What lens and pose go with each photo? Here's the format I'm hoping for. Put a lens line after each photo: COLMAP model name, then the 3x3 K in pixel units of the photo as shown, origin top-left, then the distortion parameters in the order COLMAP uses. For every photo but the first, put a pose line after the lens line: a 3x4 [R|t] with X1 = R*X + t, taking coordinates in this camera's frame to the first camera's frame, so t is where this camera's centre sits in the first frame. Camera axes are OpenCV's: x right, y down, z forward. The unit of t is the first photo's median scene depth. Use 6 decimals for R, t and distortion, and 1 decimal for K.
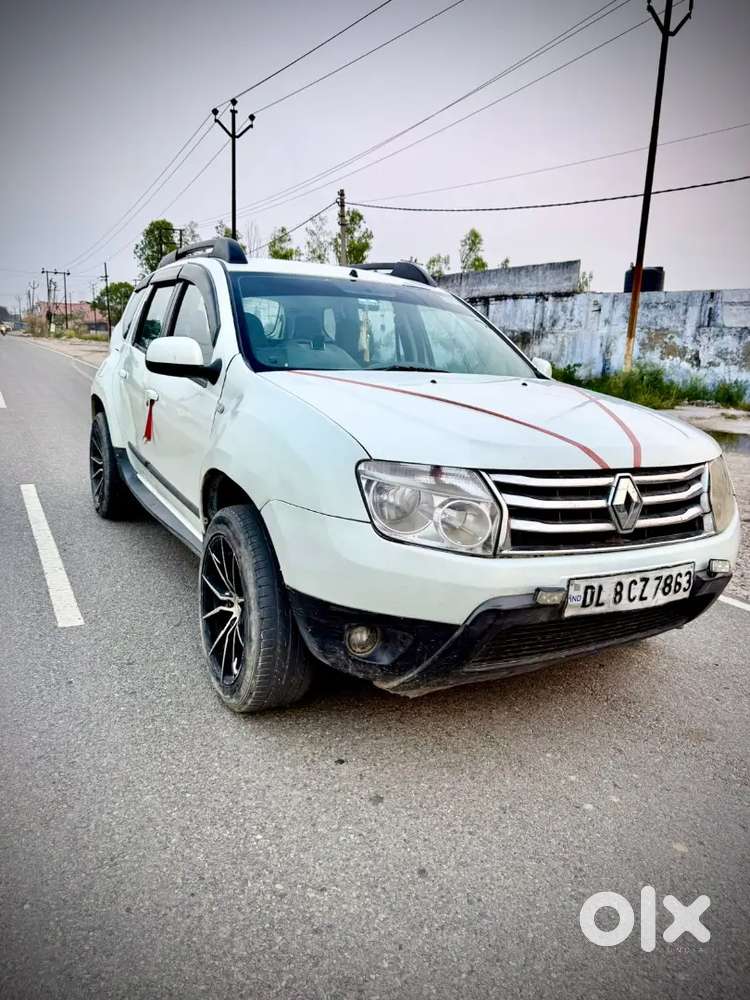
lens RADIAL K [[716.0, 0, 371.0], [0, 716.0, 494.7], [0, 0, 1]] dist [0.022812, -0.006361]
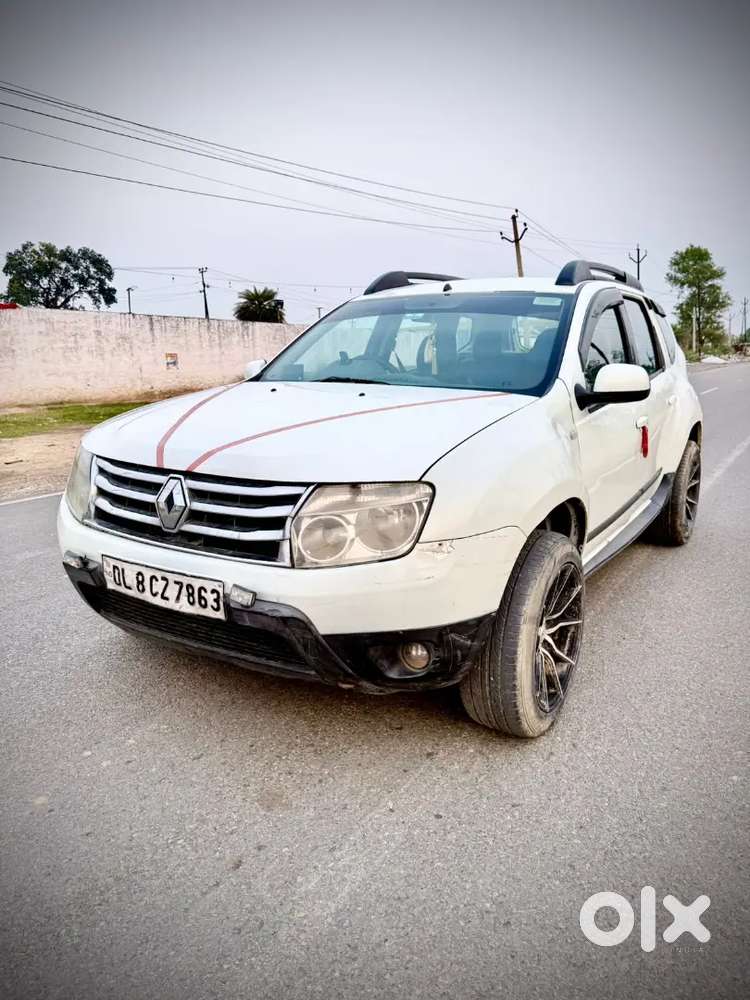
lens RADIAL K [[696.8, 0, 377.5], [0, 696.8, 496.0], [0, 0, 1]] dist [0.100998, -0.163736]
pose [[0.510306, 0.127175, -0.850538, 1.365897], [-0.150859, 0.986908, 0.057054, -0.101040], [0.846658, 0.099197, 0.522810, 0.718728]]
